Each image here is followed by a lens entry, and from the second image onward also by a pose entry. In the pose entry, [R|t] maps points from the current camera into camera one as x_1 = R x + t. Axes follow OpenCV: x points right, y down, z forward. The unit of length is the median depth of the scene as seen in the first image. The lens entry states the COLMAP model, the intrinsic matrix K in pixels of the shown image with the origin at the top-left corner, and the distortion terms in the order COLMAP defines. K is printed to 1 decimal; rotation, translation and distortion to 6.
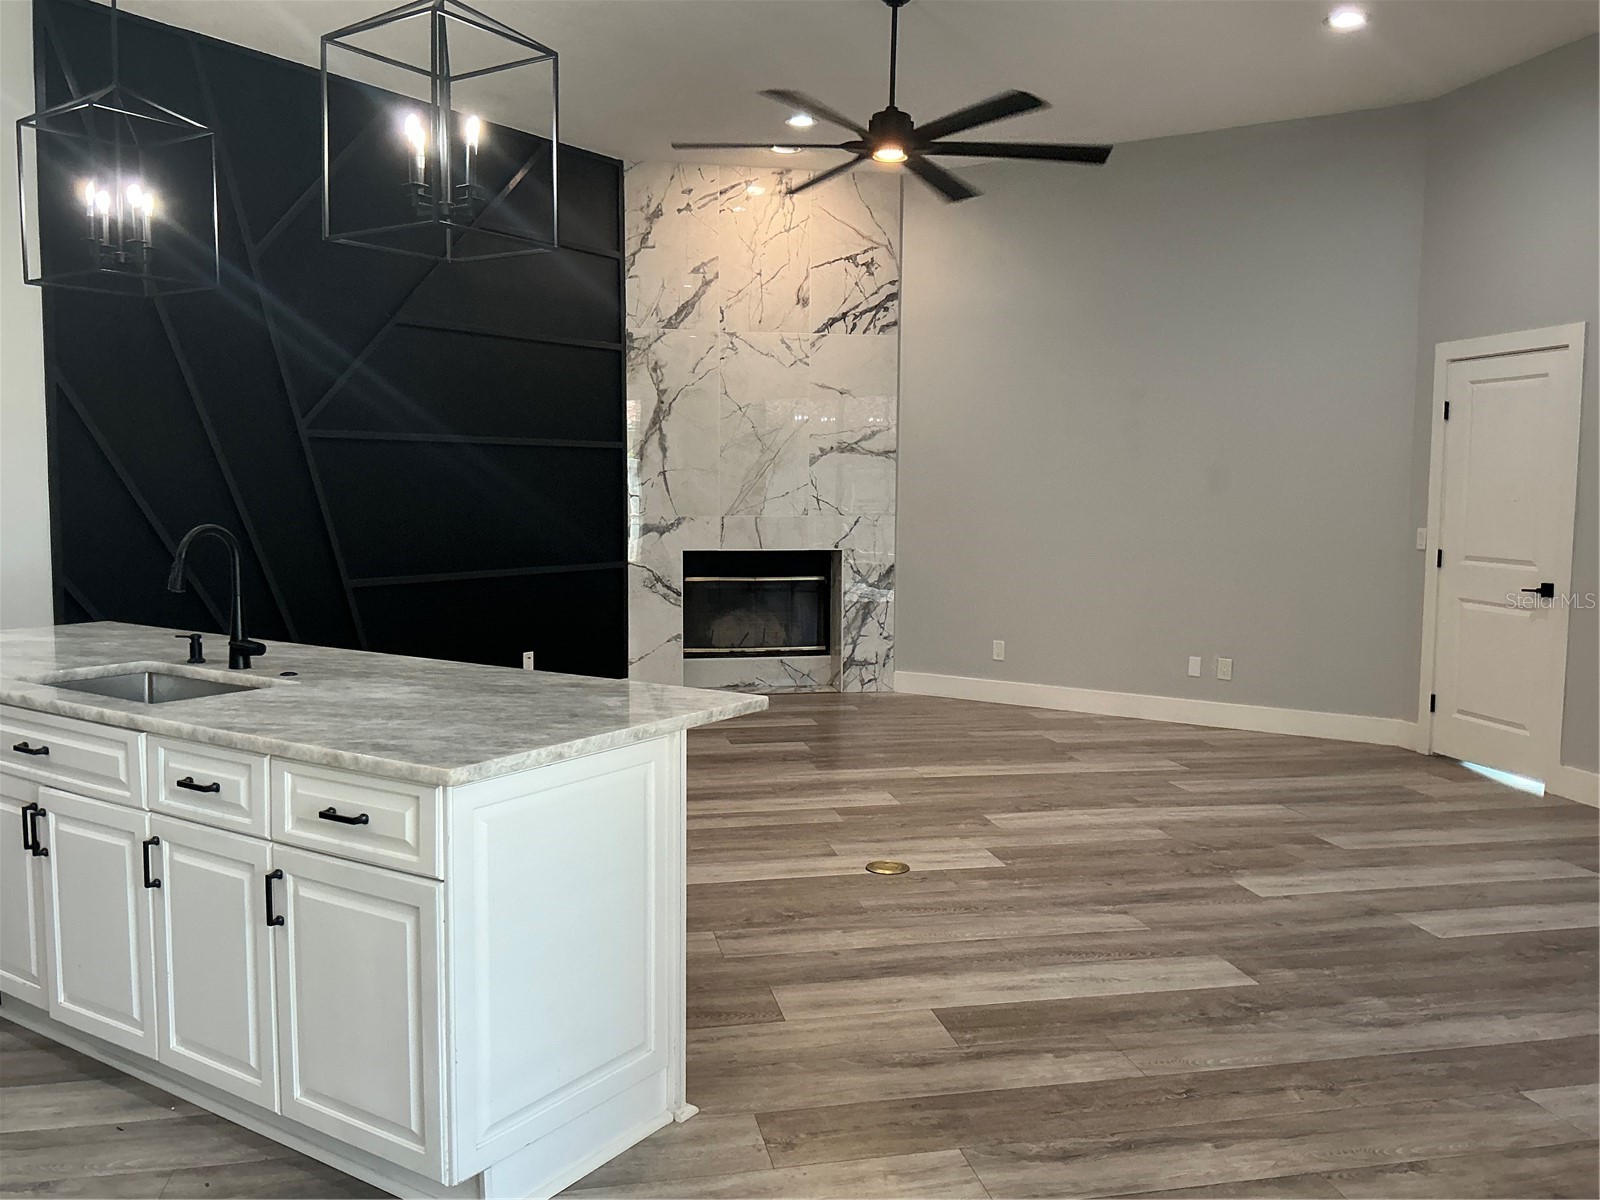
lens RADIAL K [[1315.8, 0, 800.0], [0, 1315.8, 600.0], [0, 0, 1]] dist [0.137203, -0.272283]
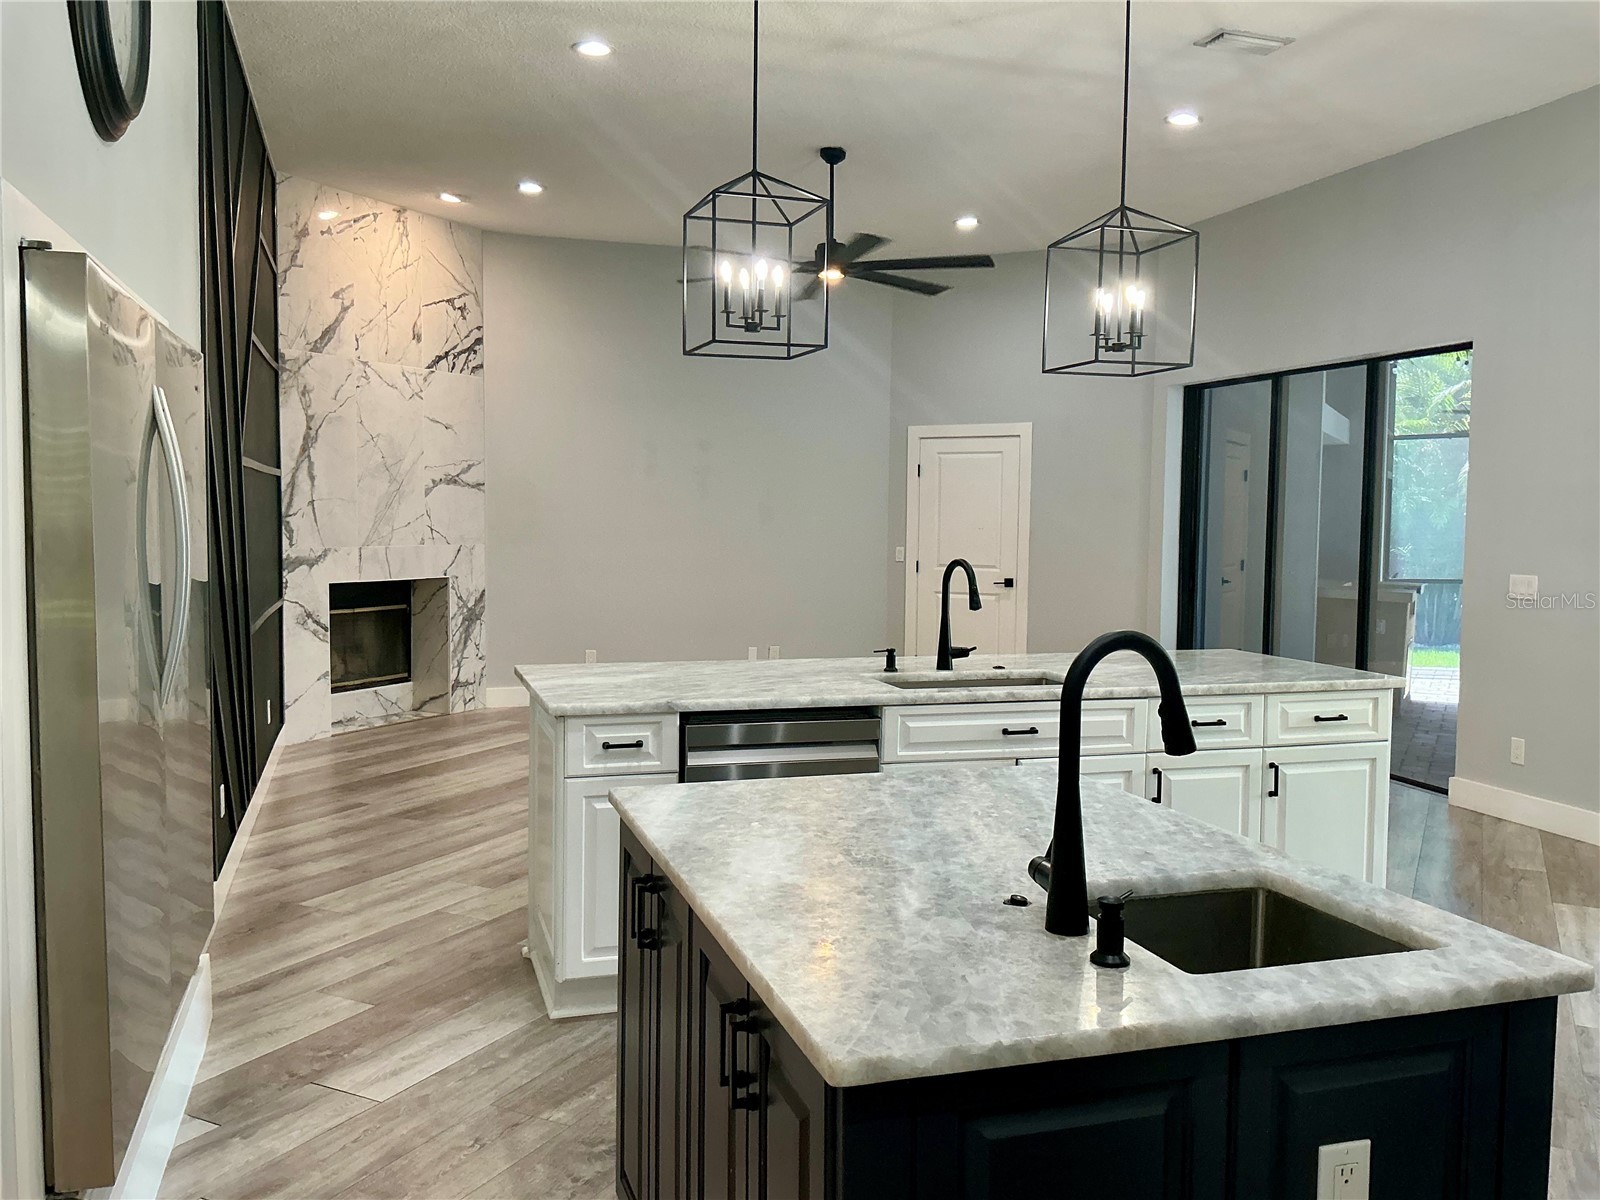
lens RADIAL K [[1315.8, 0, 800.0], [0, 1315.8, 600.0], [0, 0, 1]] dist [0.137203, -0.272283]
pose [[0.623788, -0.051383, 0.779903, -0.633562], [0.063259, 0.997882, 0.015148, -0.018822], [-0.779030, 0.039887, 0.625717, 0.129683]]
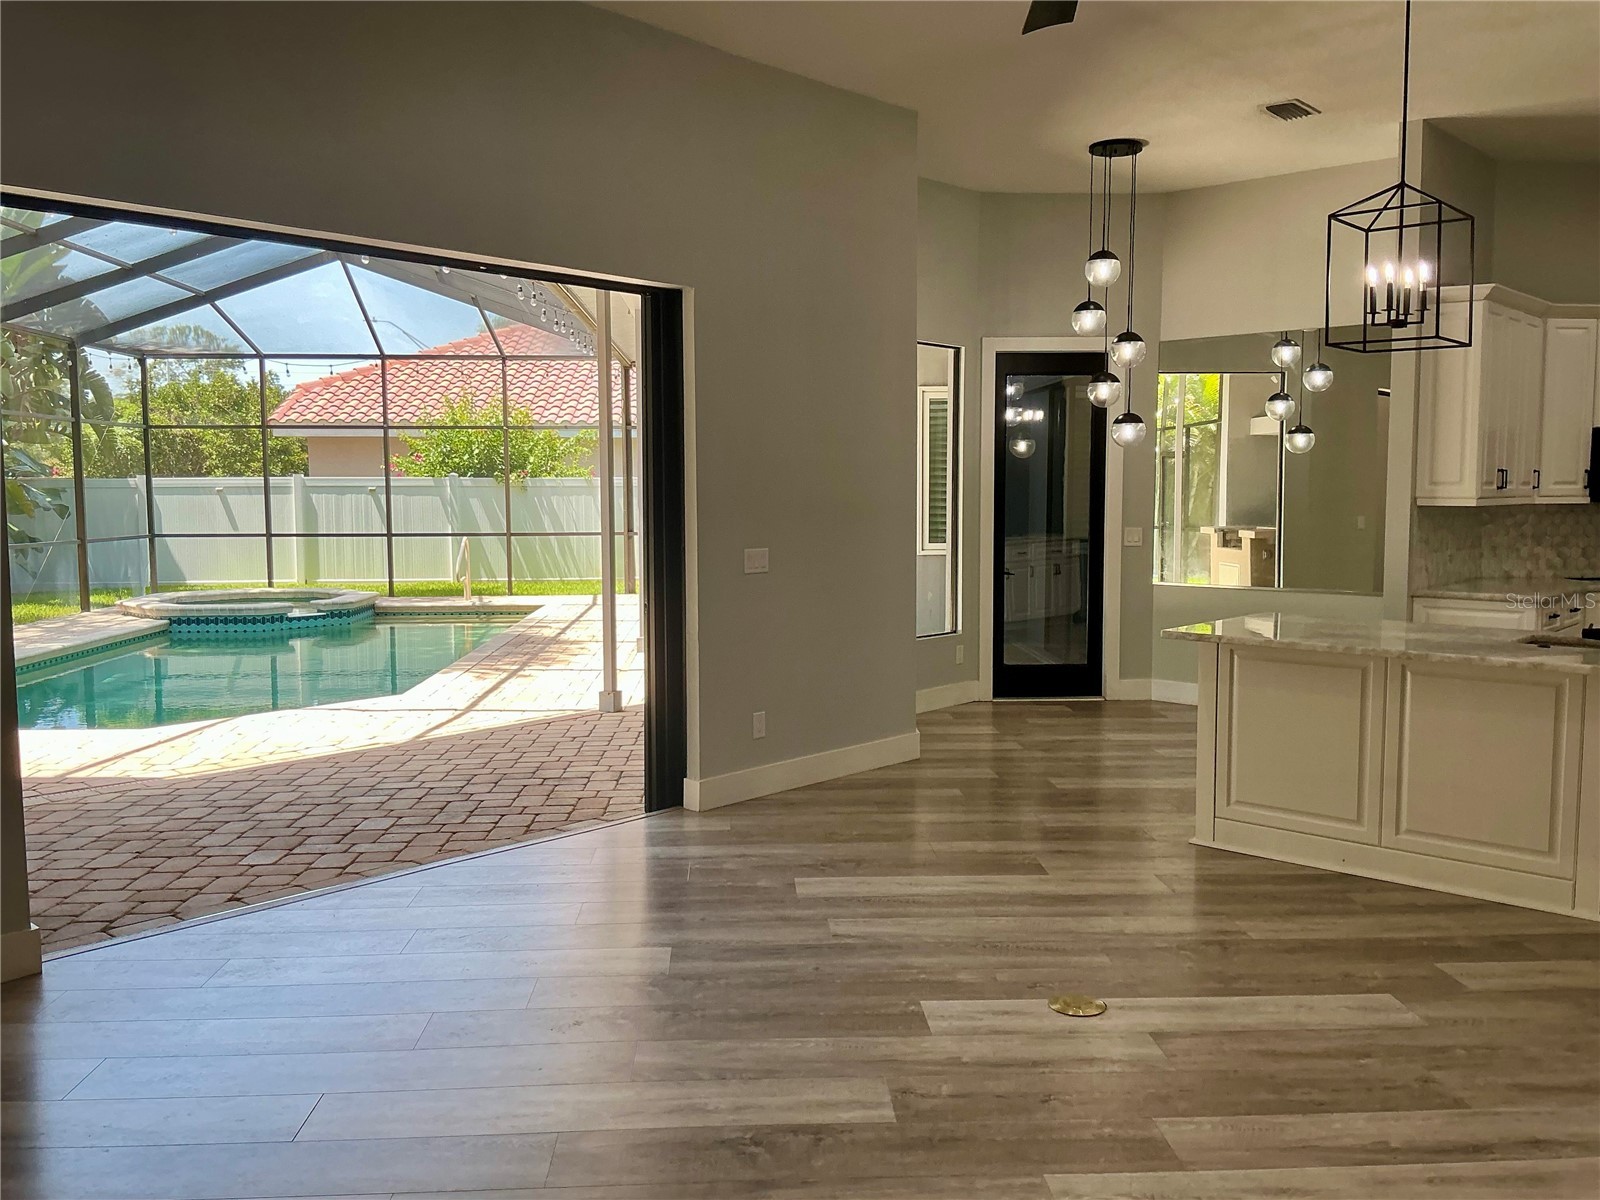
lens RADIAL K [[1315.8, 0, 800.0], [0, 1315.8, 600.0], [0, 0, 1]] dist [0.137203, -0.272283]
pose [[-0.988609, -0.017480, 0.149488, 0.064712], [0.009346, 0.984186, 0.176893, -0.096510], [-0.150217, 0.176275, -0.972811, 0.989111]]
